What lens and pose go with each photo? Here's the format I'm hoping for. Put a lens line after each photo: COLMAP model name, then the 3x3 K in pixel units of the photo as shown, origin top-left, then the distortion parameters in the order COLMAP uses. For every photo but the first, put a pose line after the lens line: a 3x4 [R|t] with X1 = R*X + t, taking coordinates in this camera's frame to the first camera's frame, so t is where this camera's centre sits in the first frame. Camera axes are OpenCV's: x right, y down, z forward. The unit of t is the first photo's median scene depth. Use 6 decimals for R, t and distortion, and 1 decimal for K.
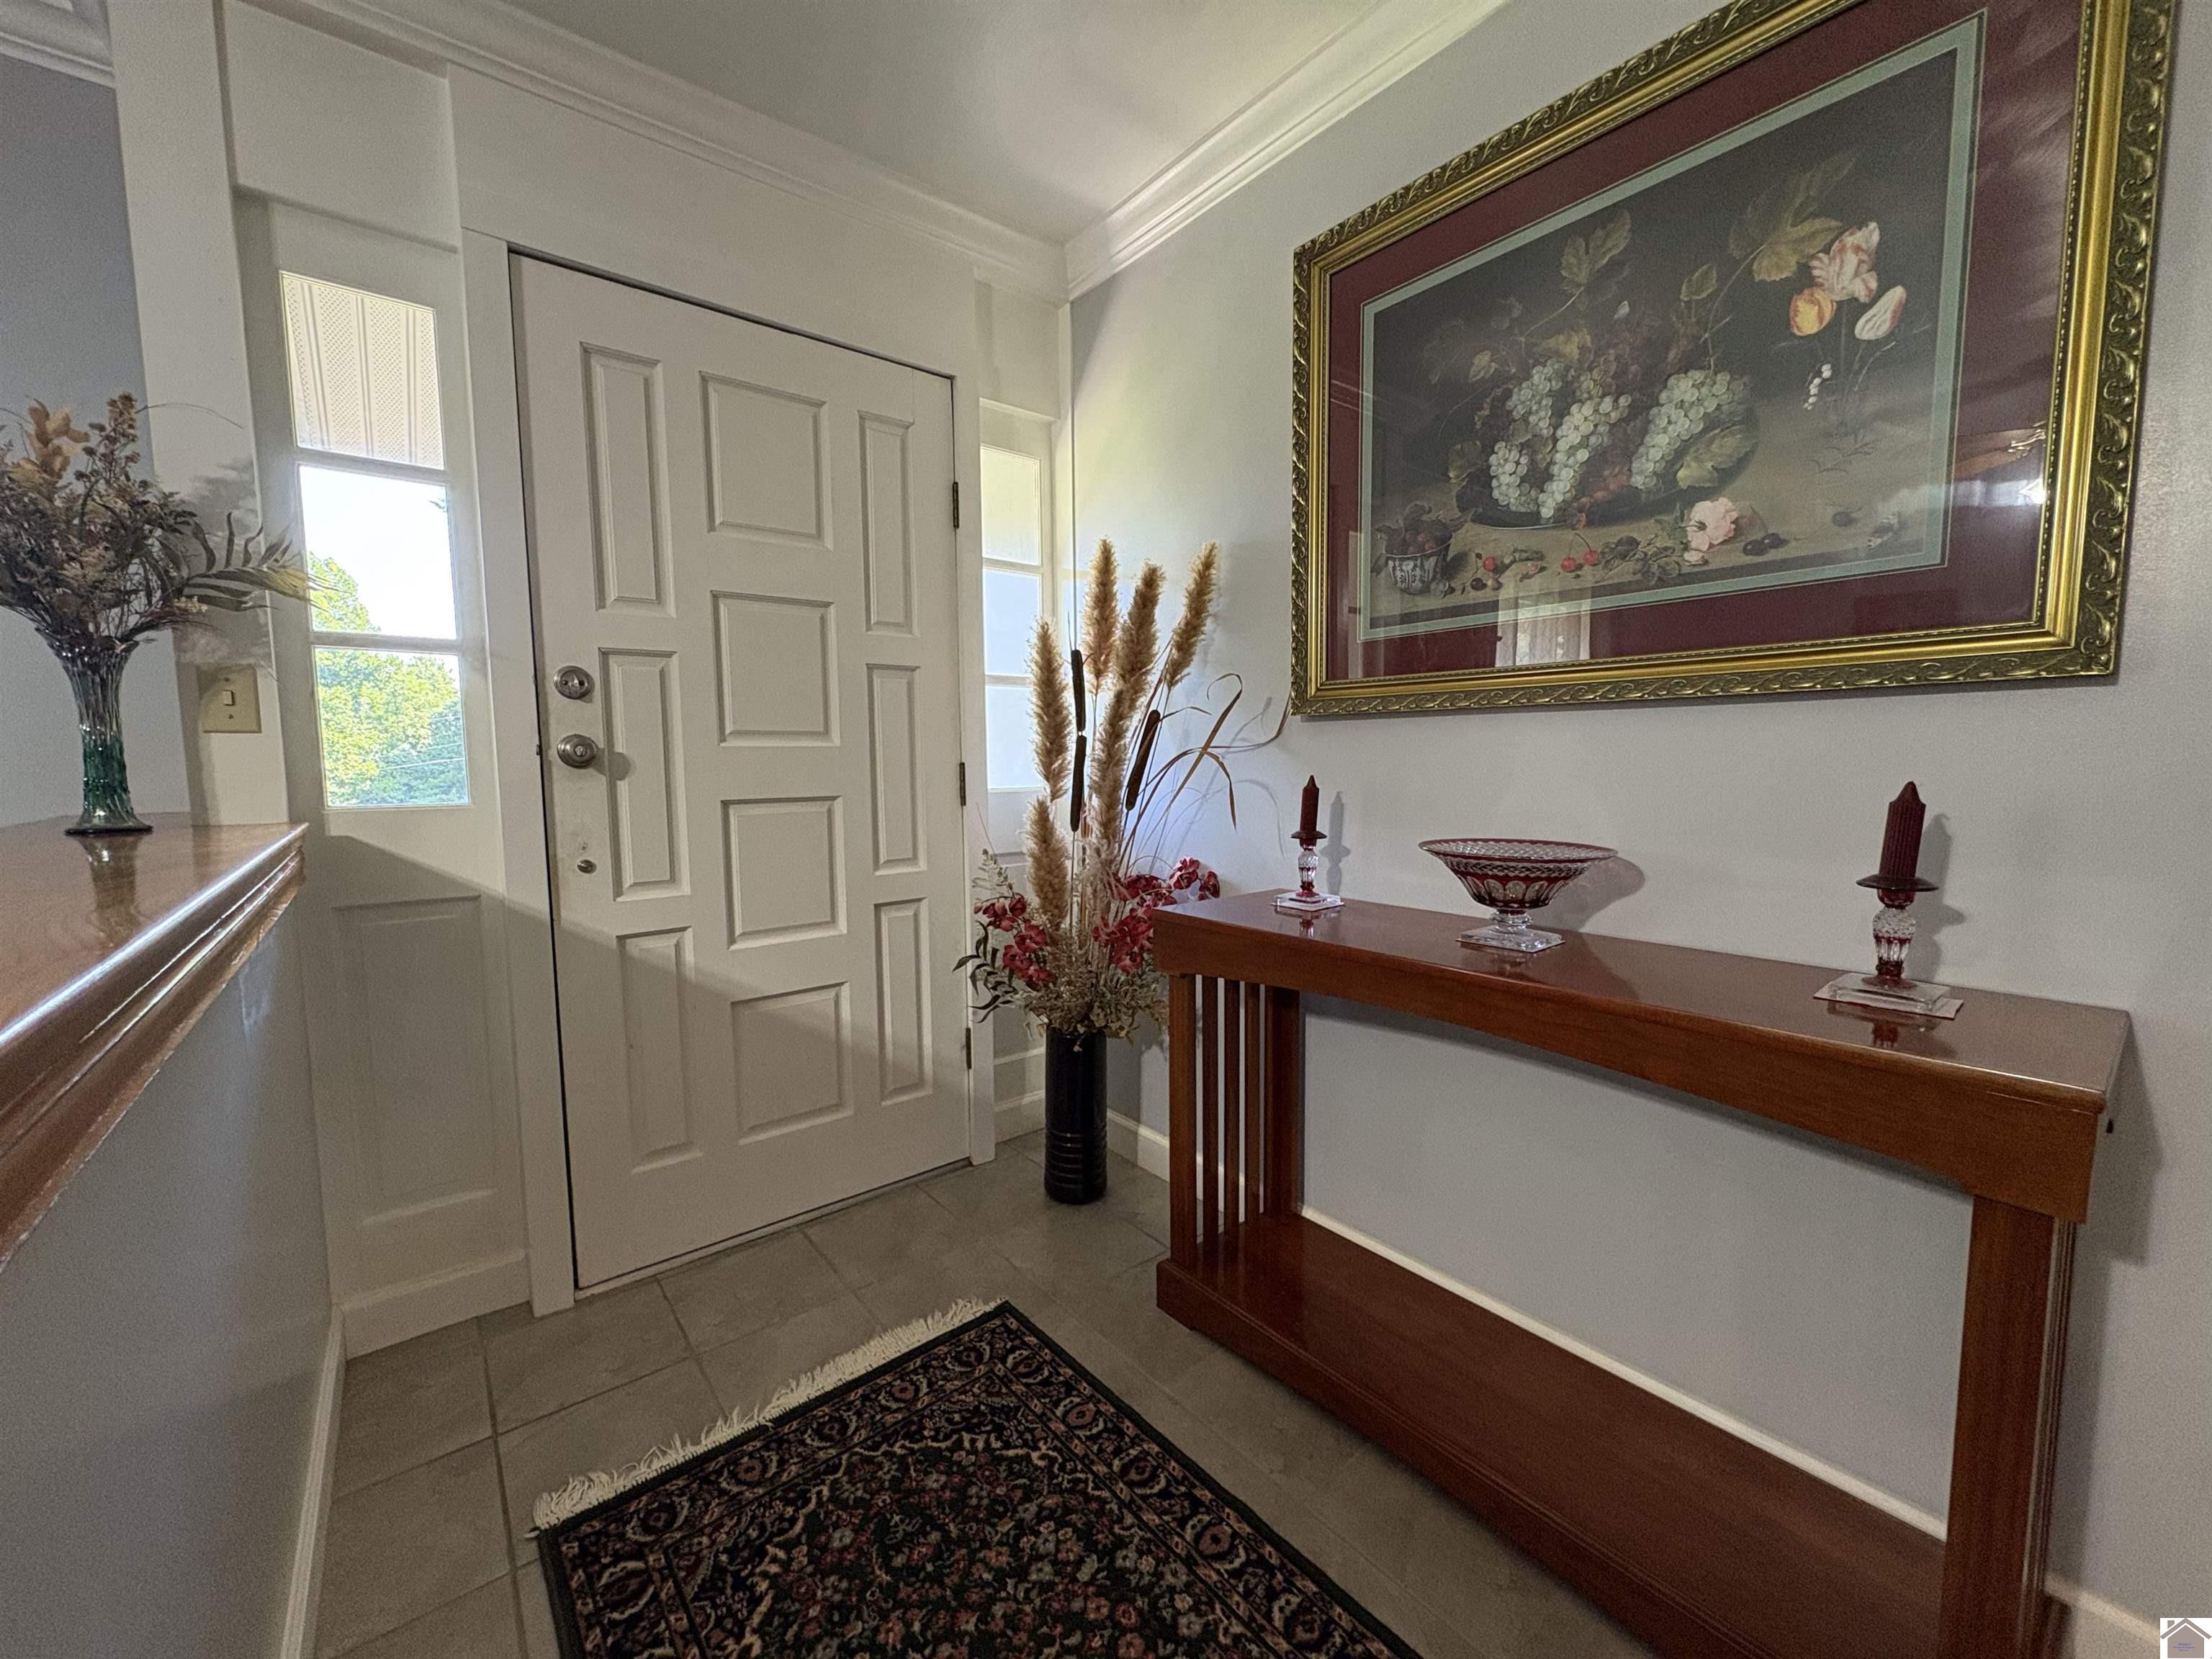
lens RADIAL K [[880.4, 0, 1106.9], [0, 880.4, 831.8], [0, 0, 1]] dist [-0.000730, 0.000476]
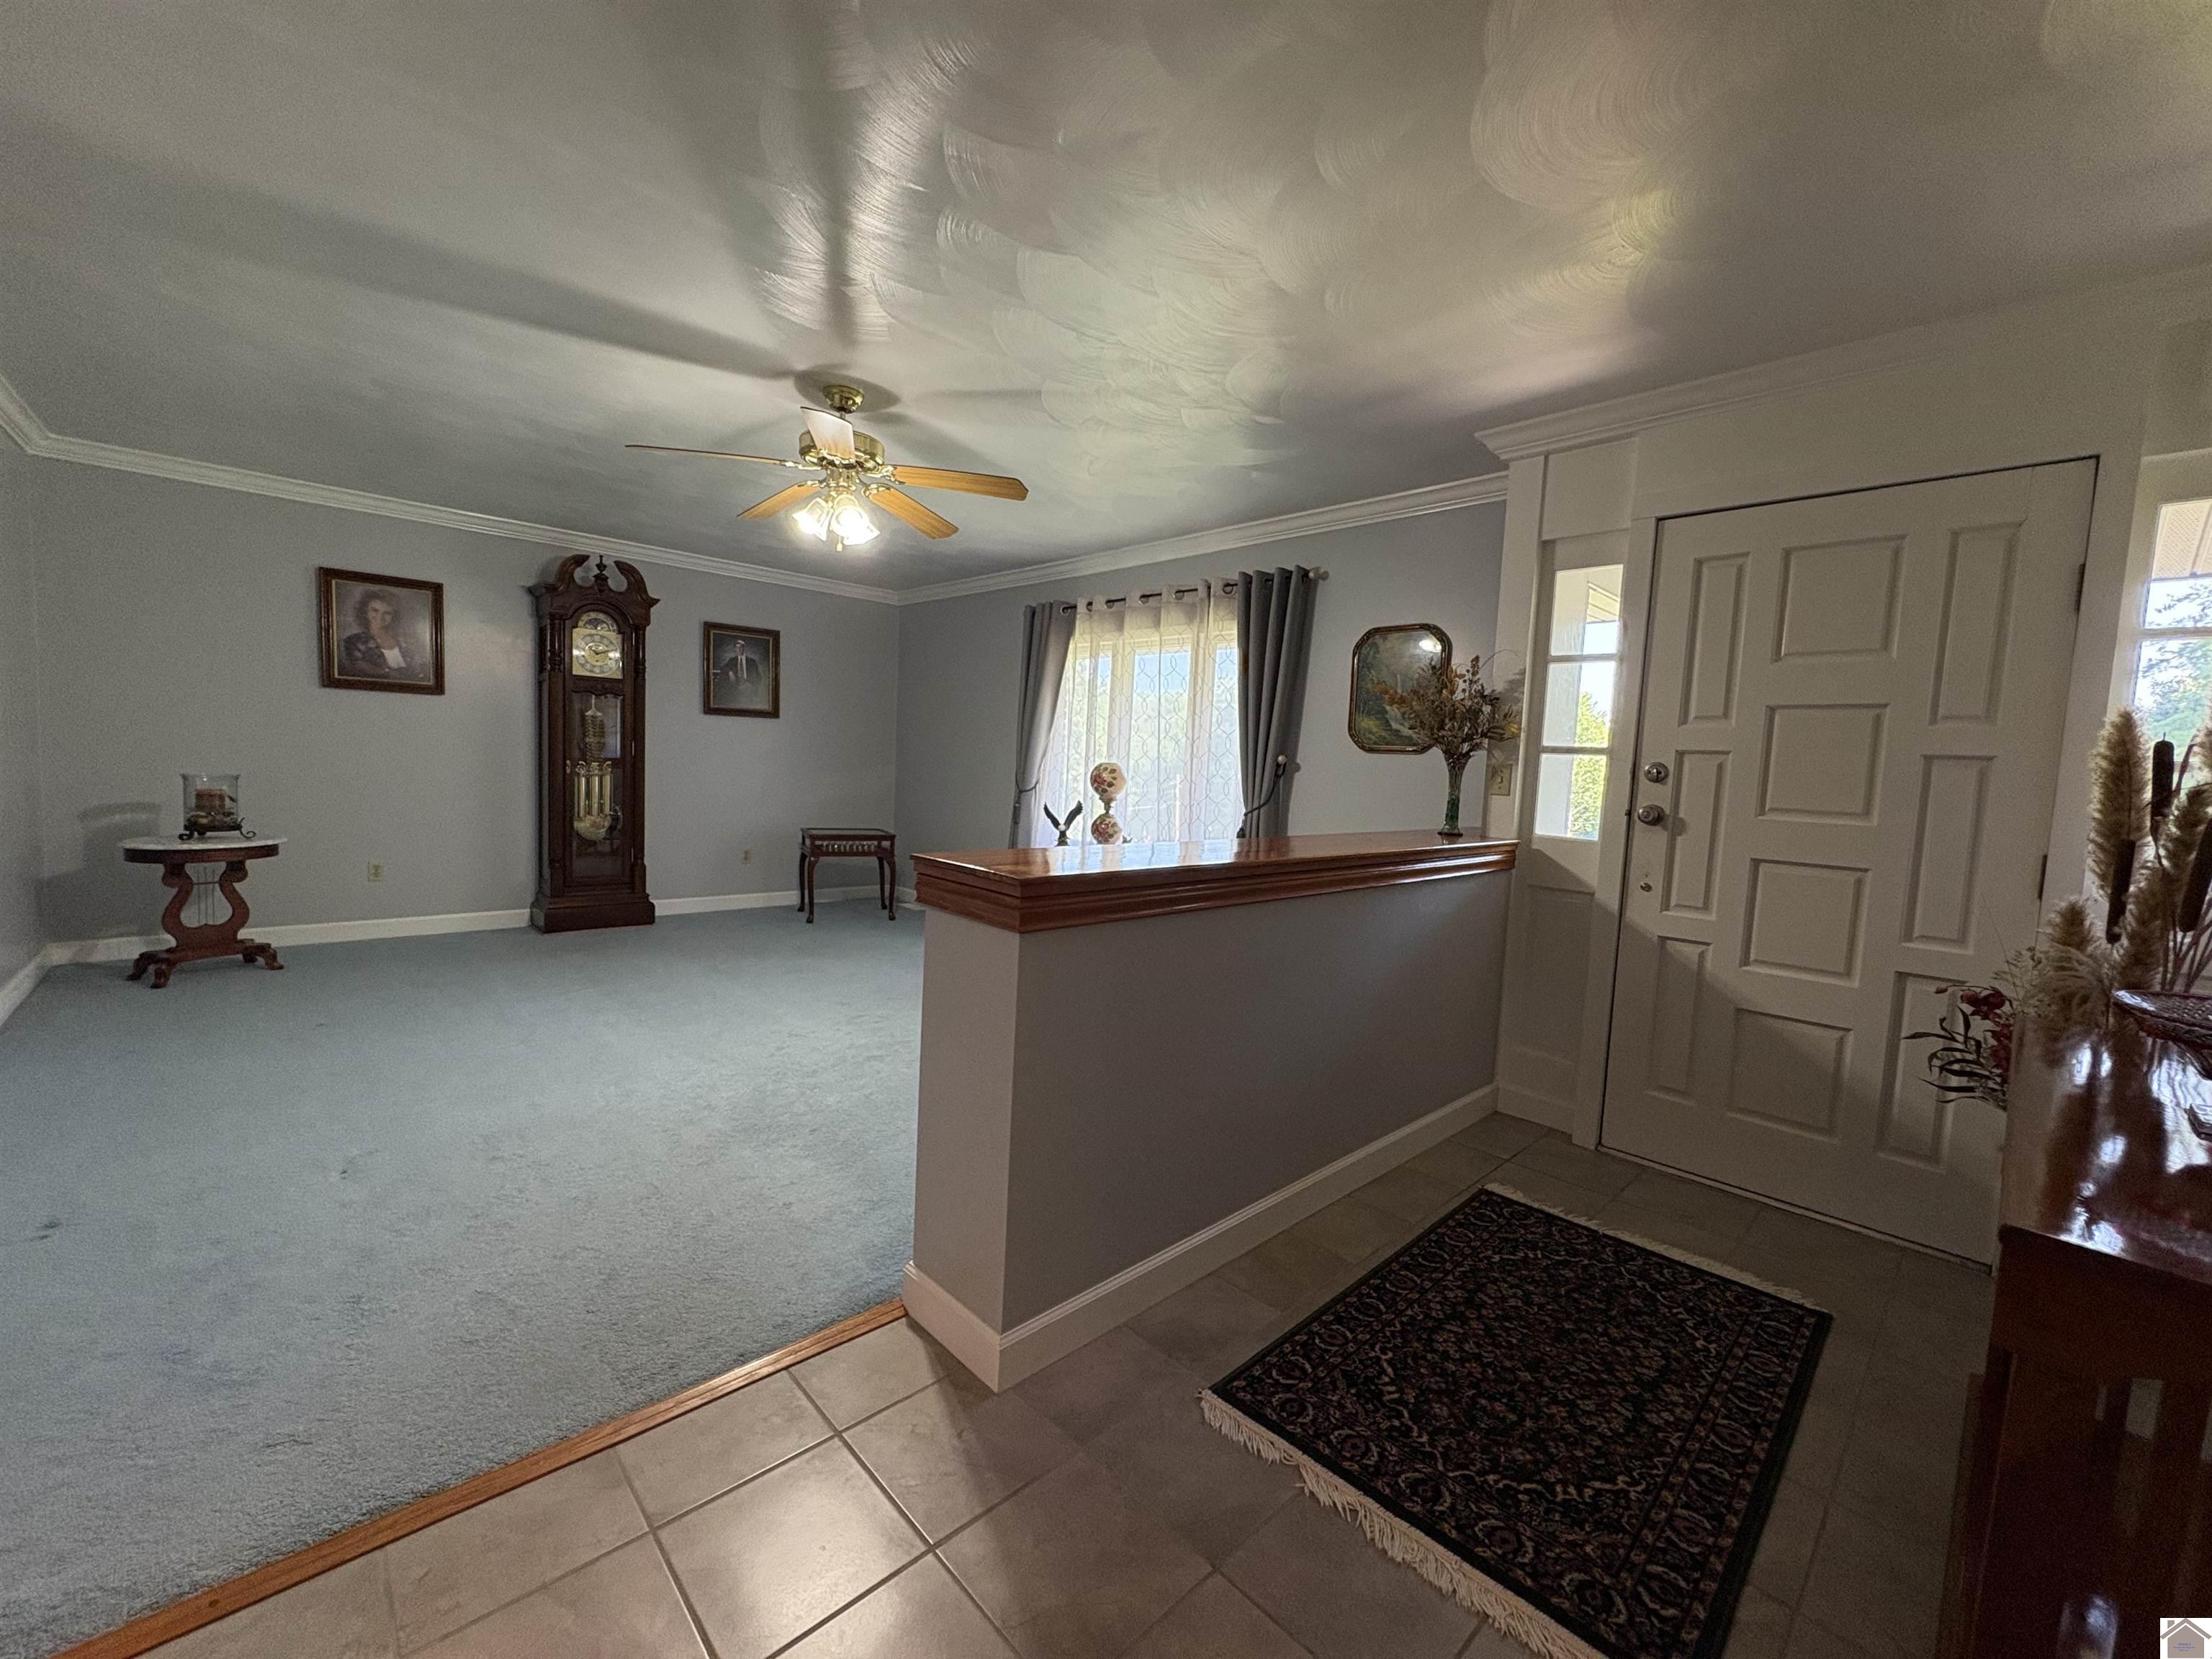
lens RADIAL K [[880.4, 0, 1102.2], [0, 880.4, 828.4], [0, 0, 1]] dist [-0.000730, 0.000476]
pose [[0.082248, 0.090163, -0.992525, 0.916324], [-0.134609, 0.987778, 0.078577, -0.059141], [0.987479, 0.127140, 0.093380, -0.133533]]
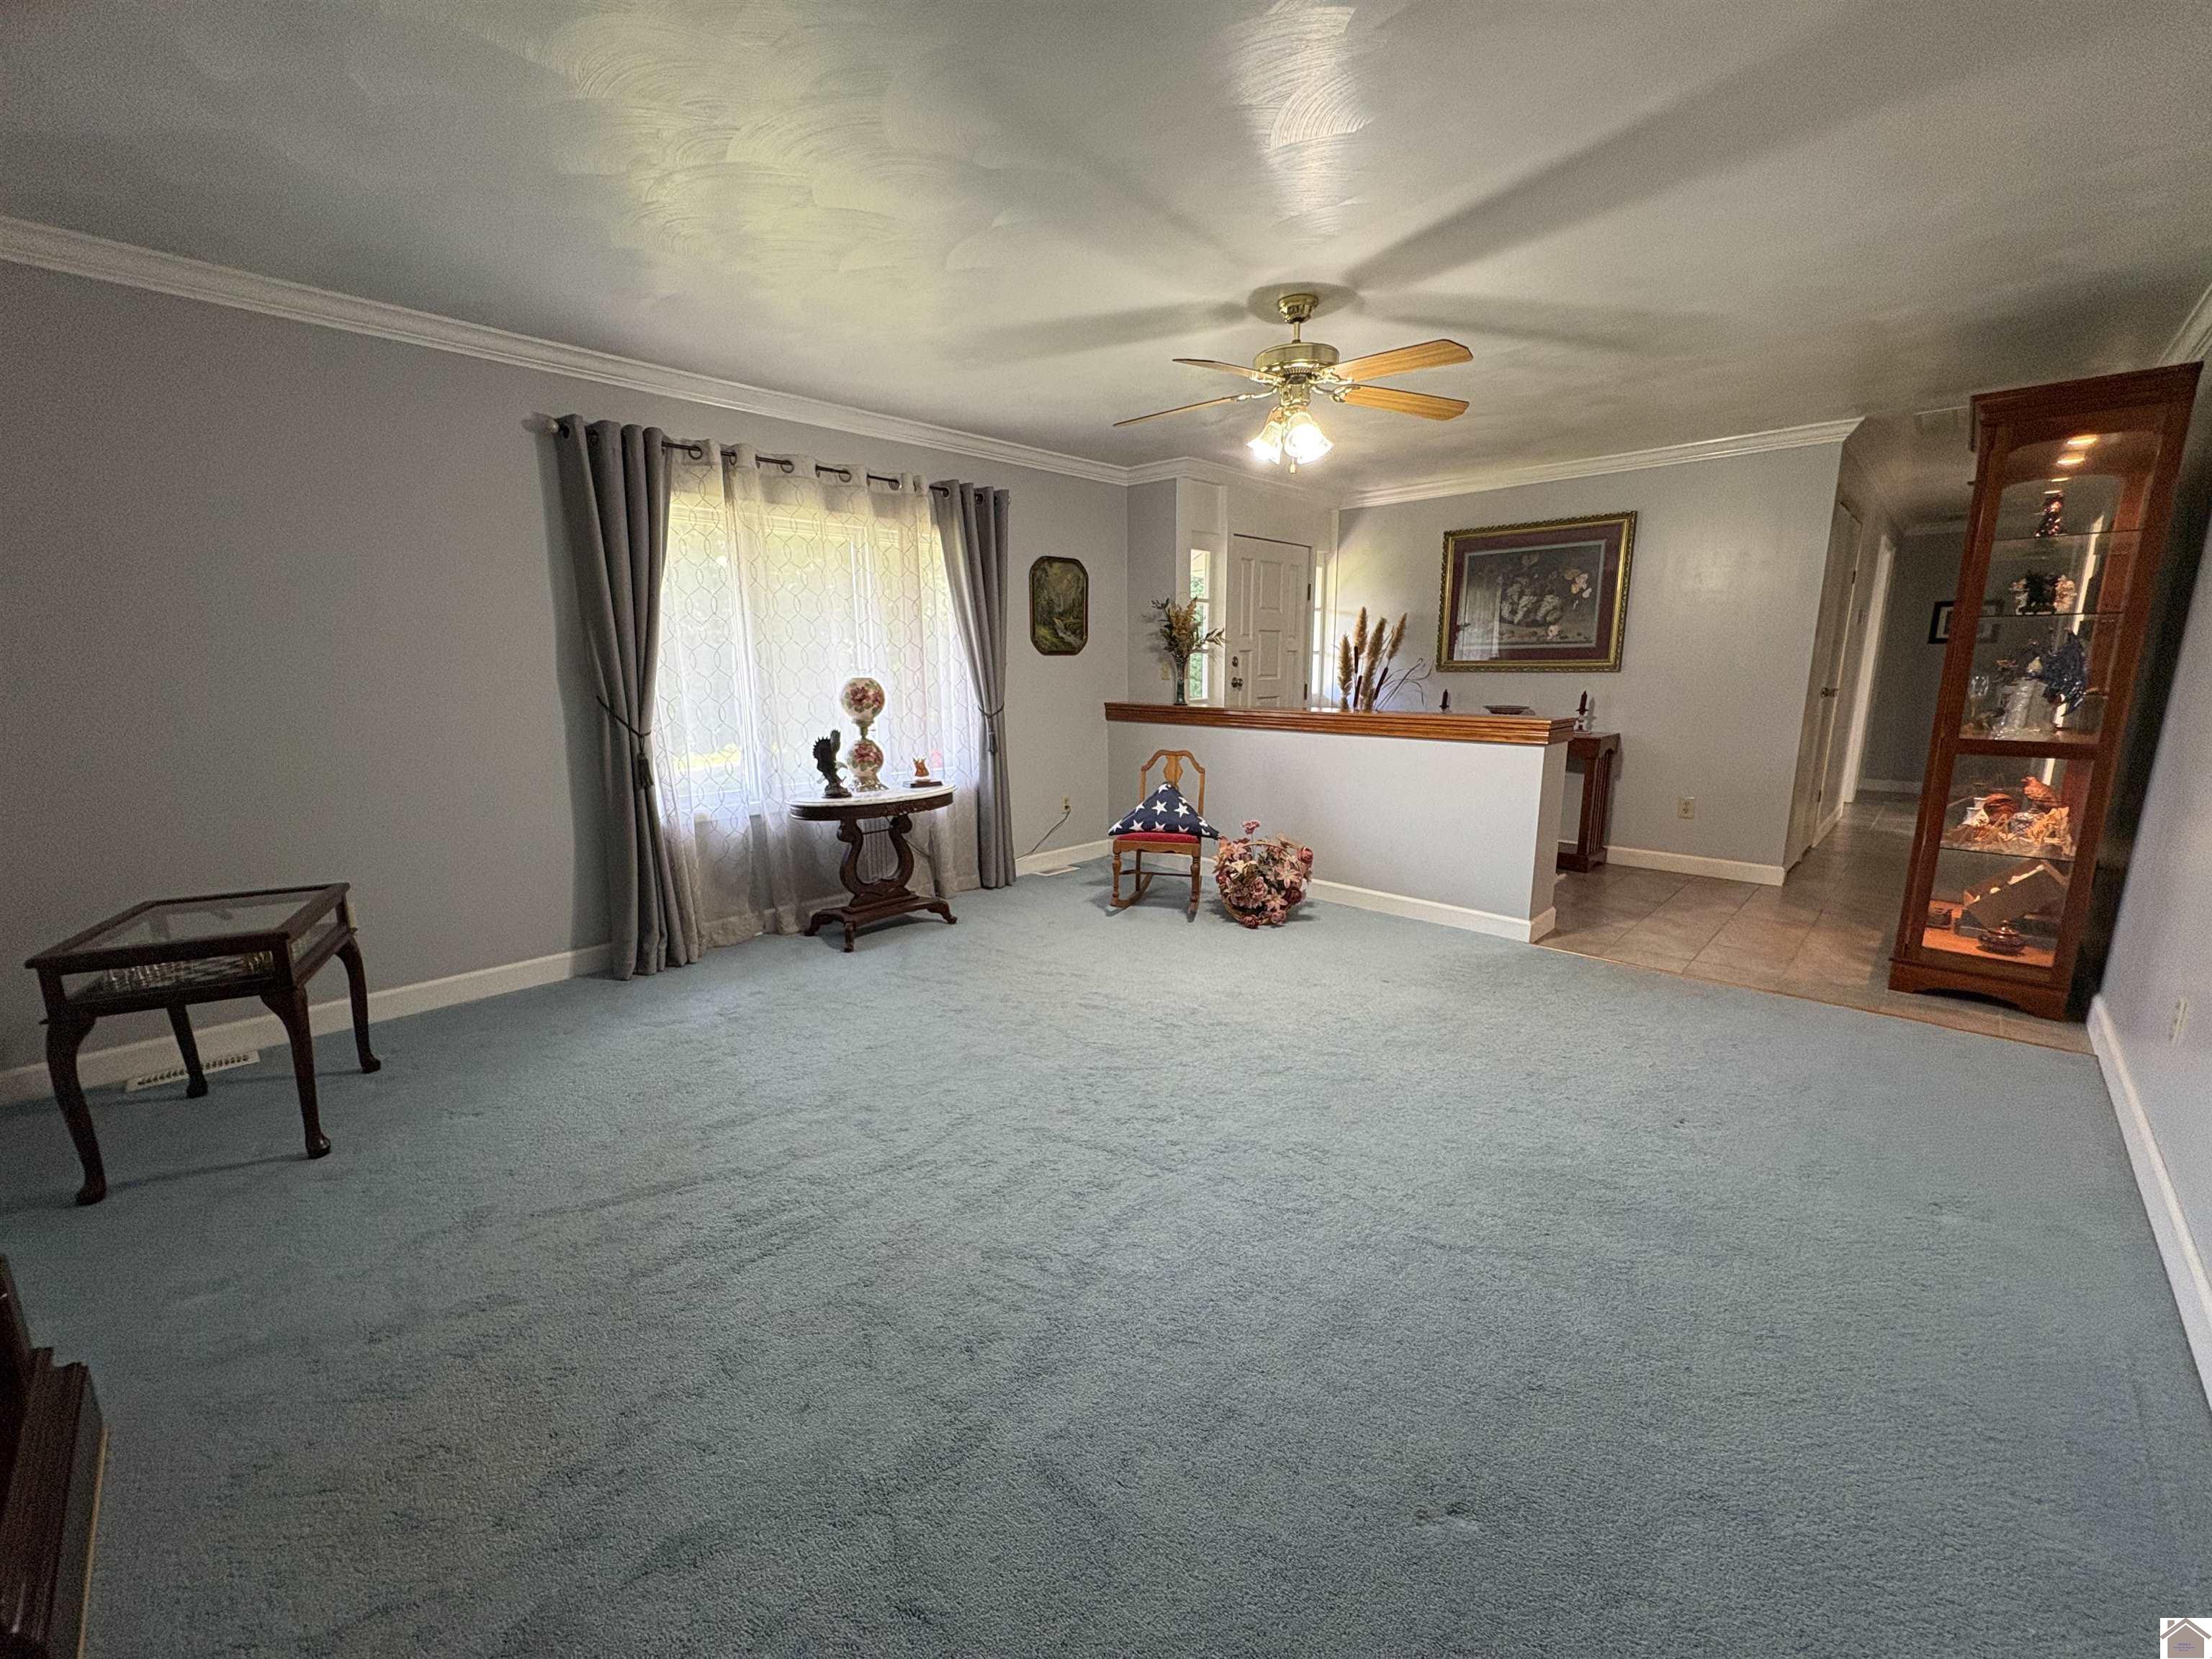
lens RADIAL K [[880.4, 0, 1107.4], [0, 880.4, 832.0], [0, 0, 1]] dist [-0.000730, 0.000476]
pose [[0.991801, -0.024078, 0.125501, -1.525459], [0.010951, 0.994490, 0.104259, 0.120129], [-0.127320, -0.102030, 0.986600, -2.293596]]
